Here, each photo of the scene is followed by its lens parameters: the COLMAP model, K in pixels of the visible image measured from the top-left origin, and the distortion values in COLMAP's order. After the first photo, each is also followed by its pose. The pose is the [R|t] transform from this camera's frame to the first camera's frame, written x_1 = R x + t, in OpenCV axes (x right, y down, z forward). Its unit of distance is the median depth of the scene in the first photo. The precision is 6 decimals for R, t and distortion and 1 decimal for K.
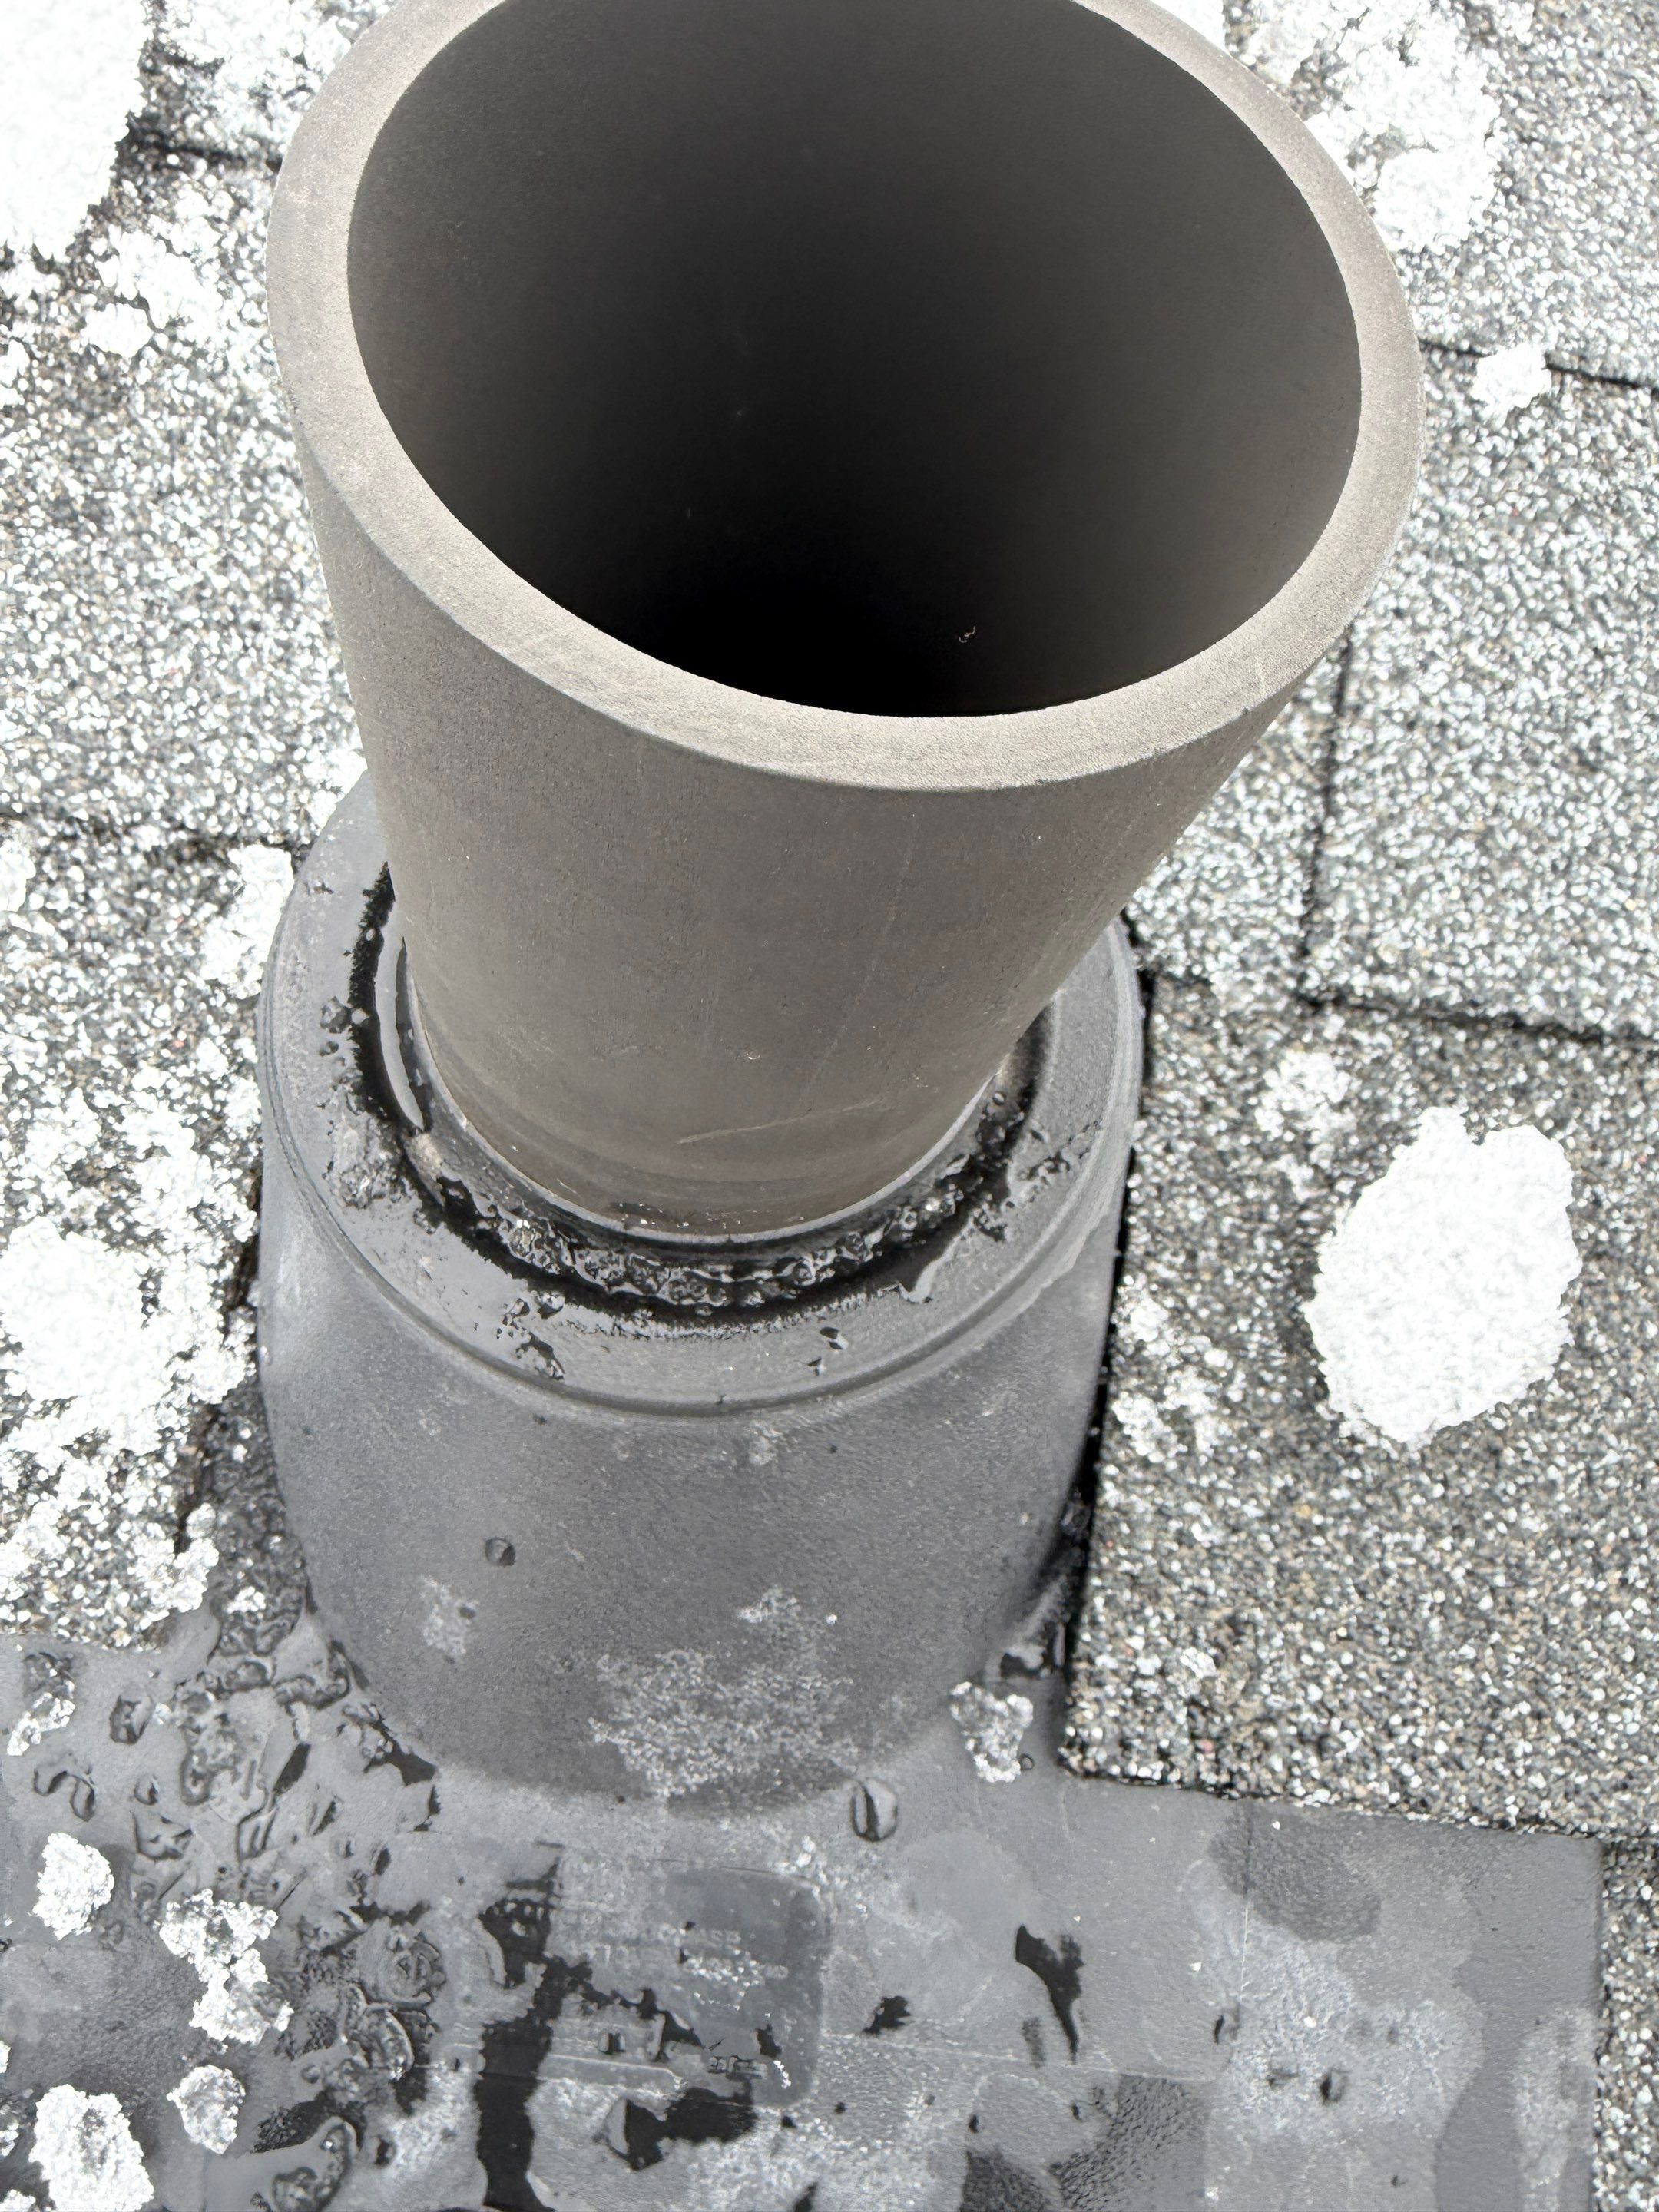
lens RADIAL K [[1464.5, 0, 832.6], [0, 1464.5, 1134.1], [0, 0, 1]] dist [0.027474, -0.039599]
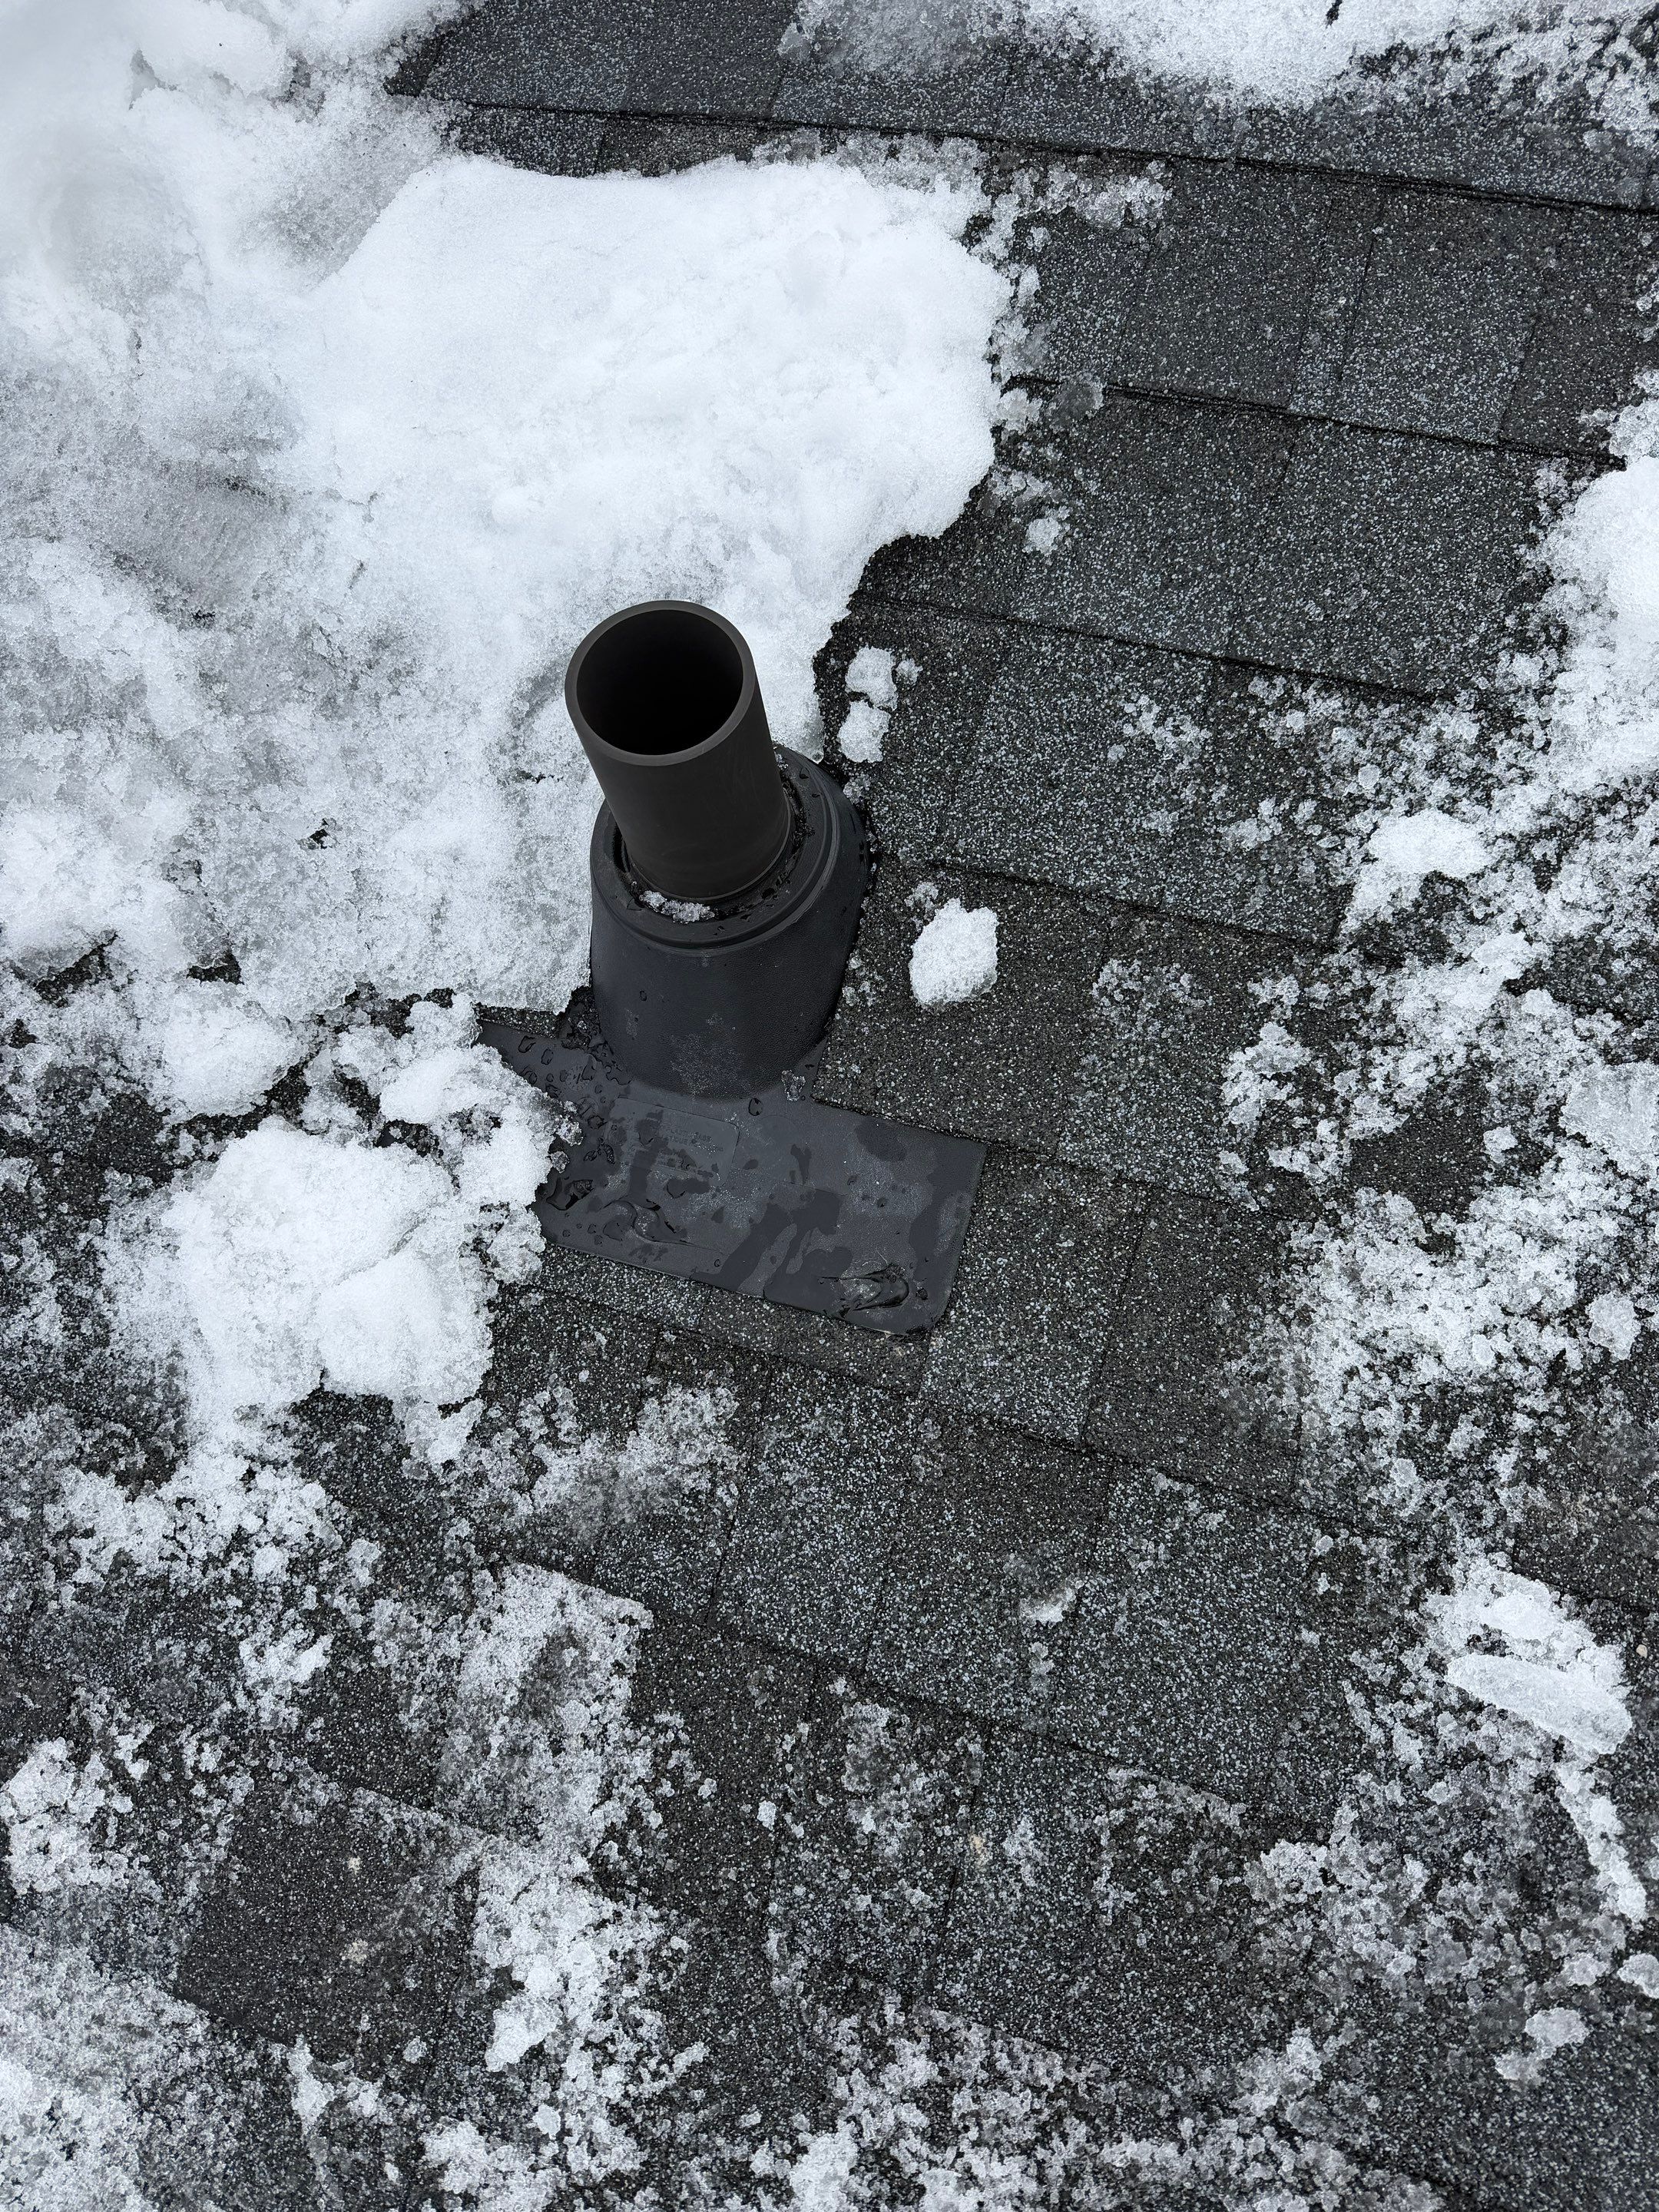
lens RADIAL K [[1861.6, 0, 829.5], [0, 1861.6, 1106.0], [0, 0, 1]] dist [0.073355, -0.005318]
pose [[0.952374, 0.093234, -0.290329, 1.310573], [-0.086374, 0.995598, 0.036384, 0.284158], [0.292443, -0.009575, 0.956235, -2.742519]]
